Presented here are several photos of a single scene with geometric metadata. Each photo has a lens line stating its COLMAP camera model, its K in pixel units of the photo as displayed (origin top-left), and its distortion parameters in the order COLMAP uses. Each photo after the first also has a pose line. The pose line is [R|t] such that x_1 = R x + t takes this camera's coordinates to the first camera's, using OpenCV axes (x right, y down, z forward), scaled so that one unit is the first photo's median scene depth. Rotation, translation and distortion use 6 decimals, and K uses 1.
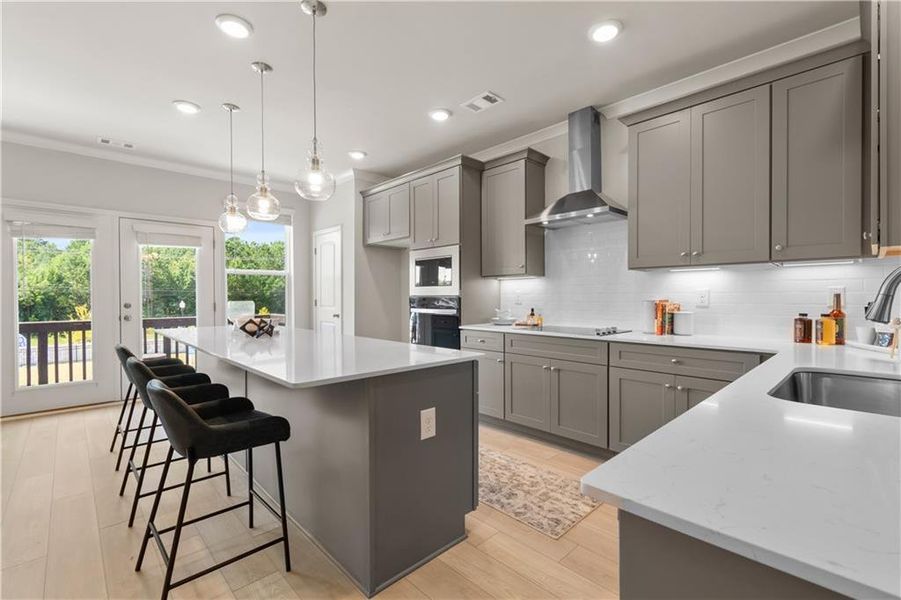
lens RADIAL K [[402.3, 0, 441.9], [0, 402.3, 299.6], [0, 0, 1]] dist [0.001061, -0.000144]
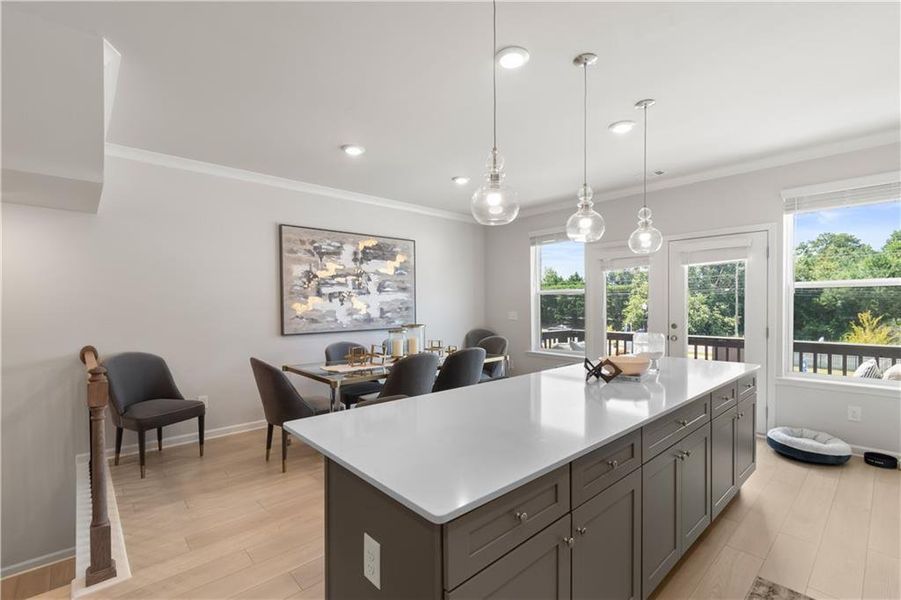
lens RADIAL K [[402.3, 0, 455.2], [0, 402.3, 306.9], [0, 0, 1]] dist [0.001061, -0.000144]
pose [[-0.001928, 0.019699, -0.999804, 0.285062], [-0.009880, 0.999757, 0.019717, -0.056560], [0.999949, 0.009916, -0.001733, 0.527388]]
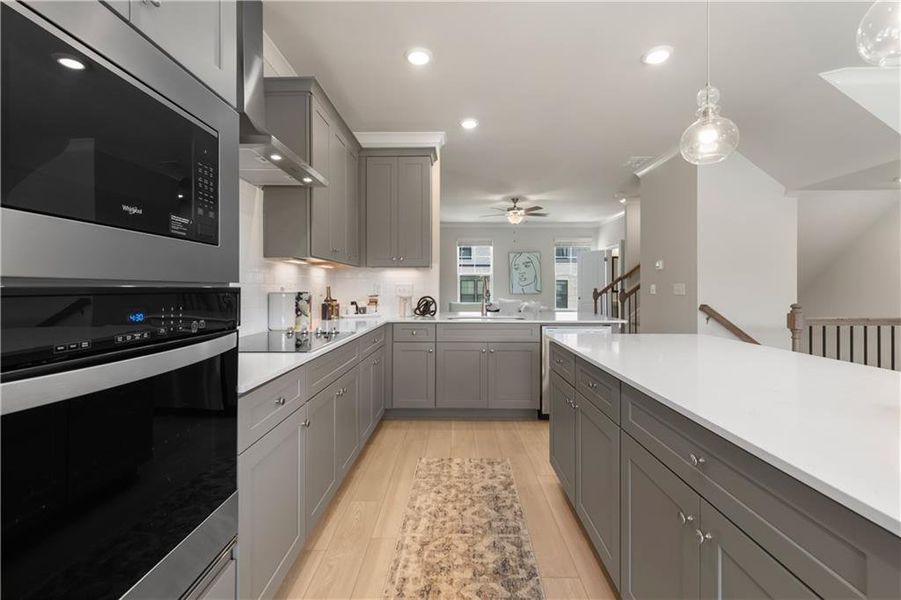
lens RADIAL K [[402.3, 0, 454.2], [0, 402.3, 288.9], [0, 0, 1]] dist [0.001061, -0.000144]
pose [[-0.734026, 0.005487, 0.679099, -0.269195], [0.012937, 0.999899, 0.005905, -0.005430], [-0.678998, 0.013120, -0.734023, 1.083735]]
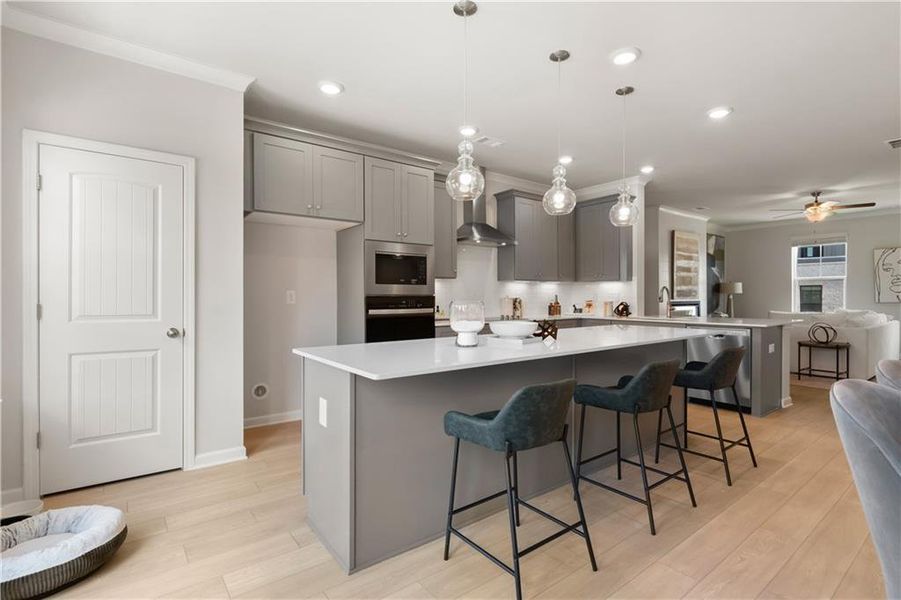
lens RADIAL K [[455.4, 0, 466.0], [0, 455.4, 302.8], [0, 0, 1]] dist [0.005224, -0.001281]
pose [[0.061983, -0.007659, 0.998048, -1.114305], [0.013058, 0.999891, 0.006862, 0.004431], [-0.997992, 0.012608, 0.062076, 0.824512]]
